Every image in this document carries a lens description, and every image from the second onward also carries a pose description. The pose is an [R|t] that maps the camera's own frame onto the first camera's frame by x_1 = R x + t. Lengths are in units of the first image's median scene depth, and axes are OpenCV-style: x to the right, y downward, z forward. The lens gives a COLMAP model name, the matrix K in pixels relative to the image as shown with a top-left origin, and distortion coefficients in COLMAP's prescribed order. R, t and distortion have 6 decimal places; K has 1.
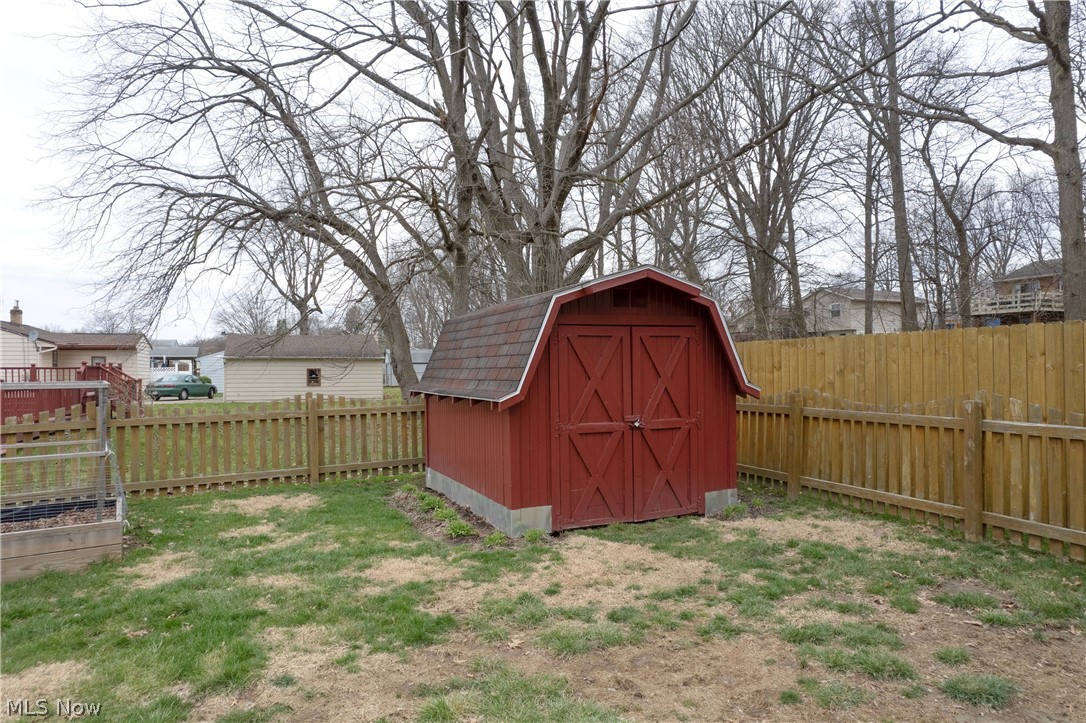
lens RADIAL K [[685.2, 0, 548.2], [0, 685.2, 364.5], [0, 0, 1]] dist [-0.068775, 0.065547]
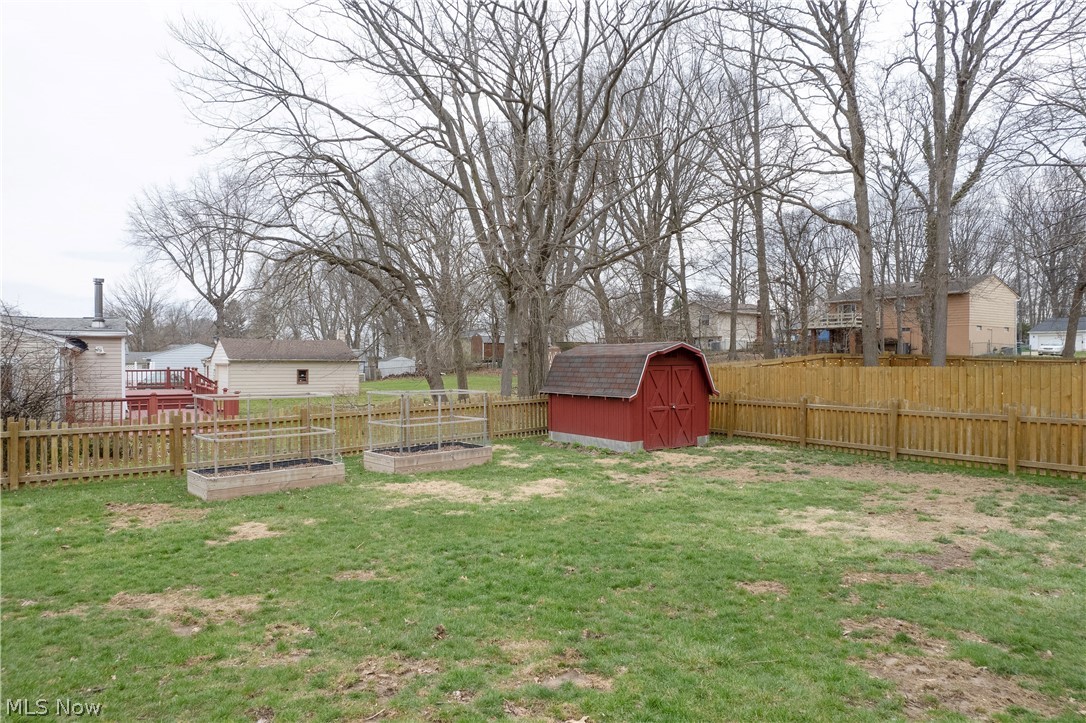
lens RADIAL K [[685.2, 0, 548.2], [0, 685.2, 364.5], [0, 0, 1]] dist [-0.068775, 0.065547]
pose [[0.981455, 0.007315, 0.191551, -0.671496], [-0.008895, 0.999933, 0.007387, -0.065478], [-0.191484, -0.008954, 0.981455, -1.107276]]
